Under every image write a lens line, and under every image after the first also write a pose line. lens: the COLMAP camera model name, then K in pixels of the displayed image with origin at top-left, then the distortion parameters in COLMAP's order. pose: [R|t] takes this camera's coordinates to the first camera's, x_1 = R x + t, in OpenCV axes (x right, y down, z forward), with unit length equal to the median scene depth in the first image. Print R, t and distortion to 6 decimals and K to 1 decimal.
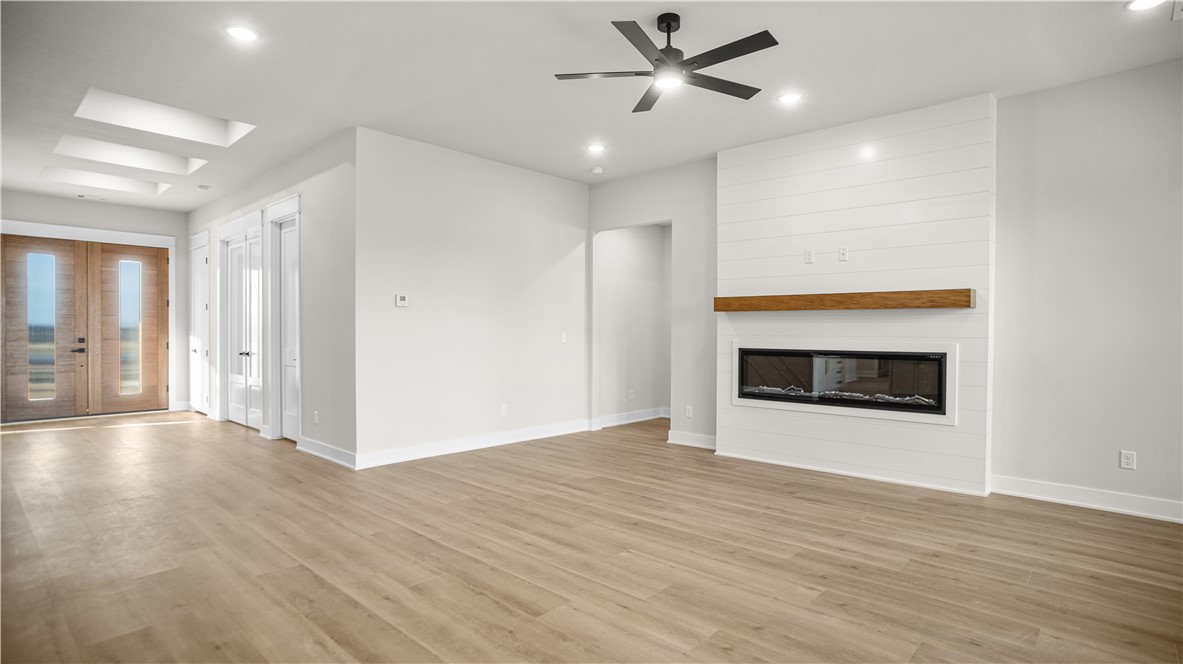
lens RADIAL K [[599.9, 0, 598.3], [0, 599.9, 339.5], [0, 0, 1]] dist [-0.037317, 0.020506]
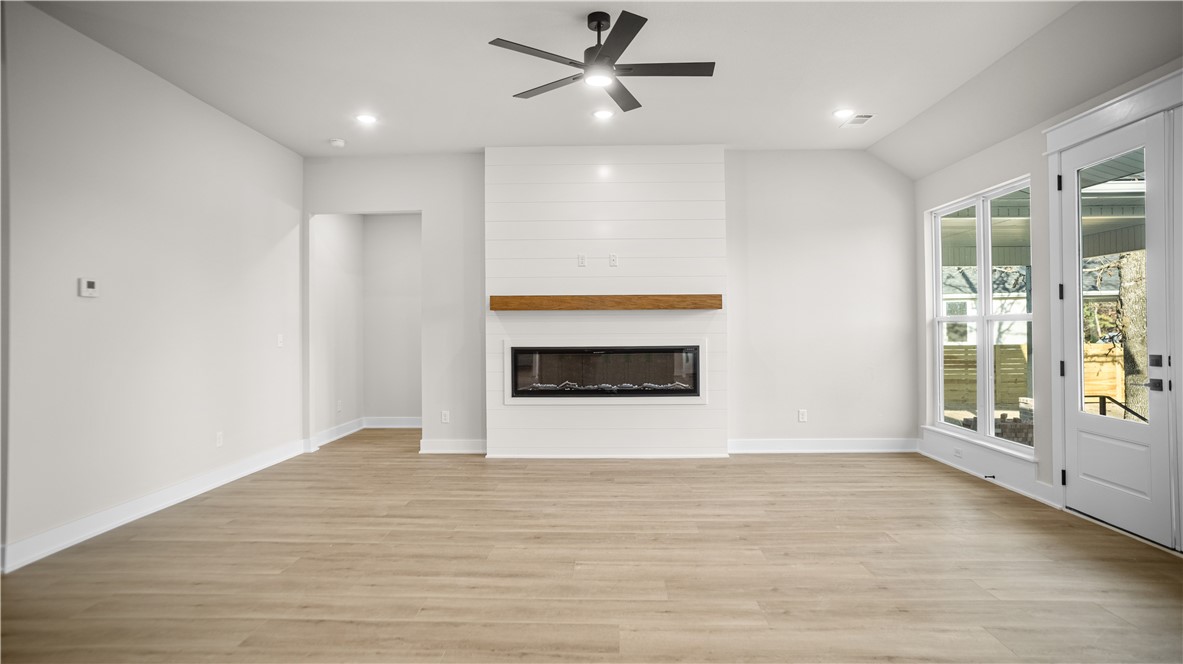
lens RADIAL K [[599.9, 0, 596.3], [0, 599.9, 321.1], [0, 0, 1]] dist [-0.037317, 0.020506]
pose [[0.761426, -0.000274, 0.648252, -0.381758], [0.019997, 0.999534, -0.023065, -0.003994], [-0.647944, 0.030525, 0.761076, 0.180650]]
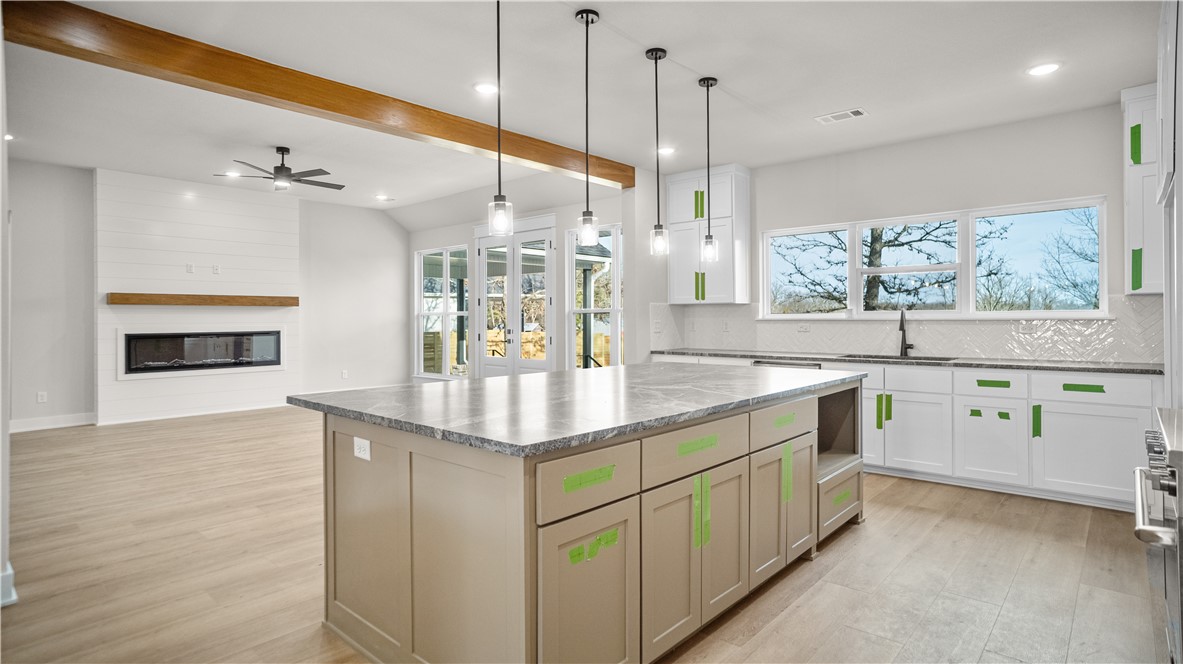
lens RADIAL K [[599.9, 0, 584.5], [0, 599.9, 316.7], [0, 0, 1]] dist [-0.037317, 0.020506]
pose [[0.009000, -0.001767, 0.999958, -1.221813], [0.021808, 0.999761, 0.001570, -0.002830], [-0.999722, 0.021793, 0.009037, 0.042359]]
